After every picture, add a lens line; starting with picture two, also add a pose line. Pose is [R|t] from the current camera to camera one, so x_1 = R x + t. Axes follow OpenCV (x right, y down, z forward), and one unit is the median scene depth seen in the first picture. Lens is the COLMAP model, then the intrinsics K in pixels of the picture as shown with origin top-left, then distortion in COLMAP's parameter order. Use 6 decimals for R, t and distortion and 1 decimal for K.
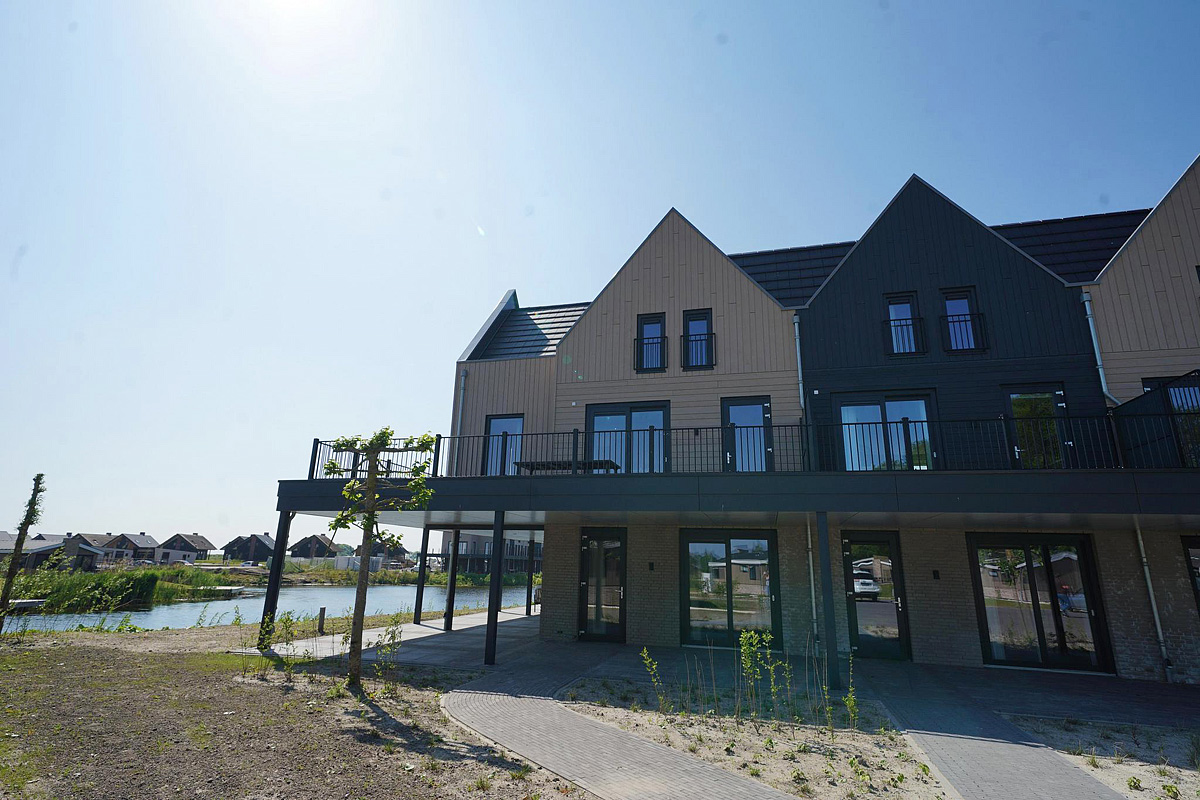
lens RADIAL K [[647.2, 0, 600.0], [0, 647.2, 400.0], [0, 0, 1]] dist [-0.001932, -0.000795]
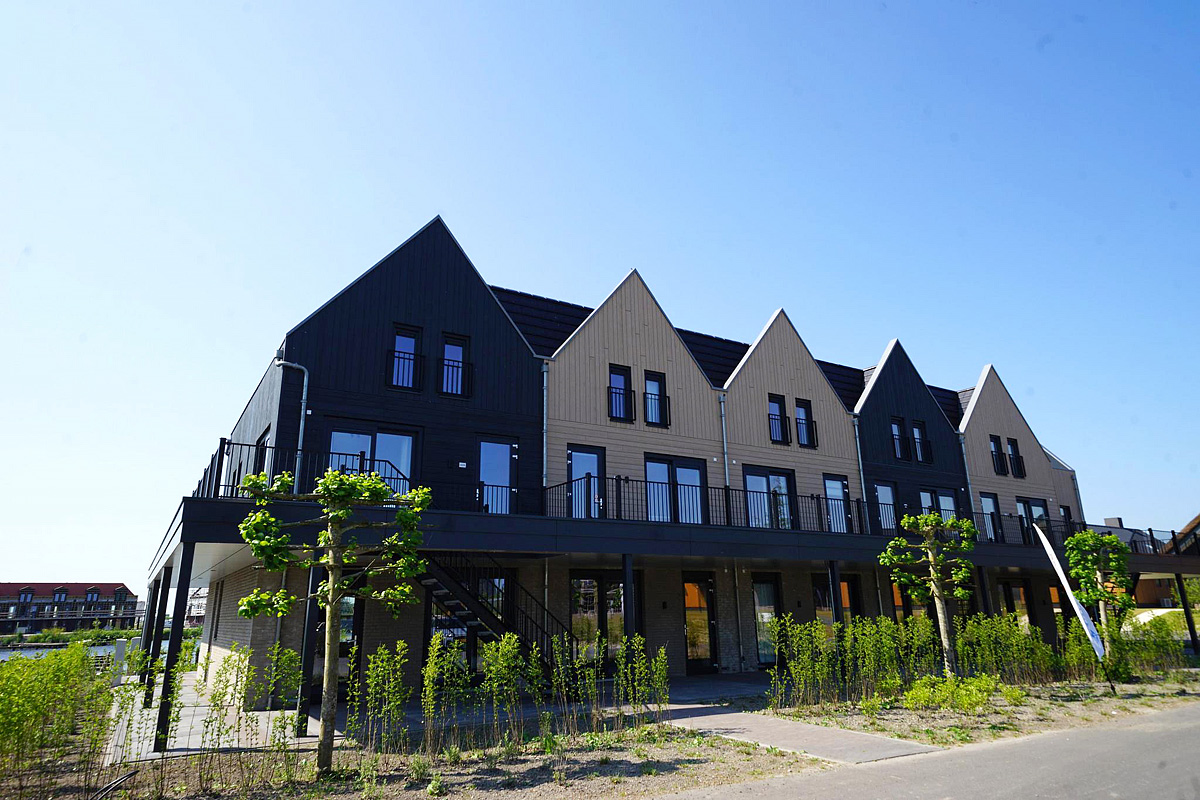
lens RADIAL K [[730.1, 0, 598.9], [0, 730.1, 378.2], [0, 0, 1]] dist [-0.181823, 0.000070]
pose [[0.680104, 0.194464, 0.706853, -0.732949], [-0.151436, 0.980648, -0.124083, 0.035186], [-0.717304, -0.022654, 0.696392, 0.210909]]
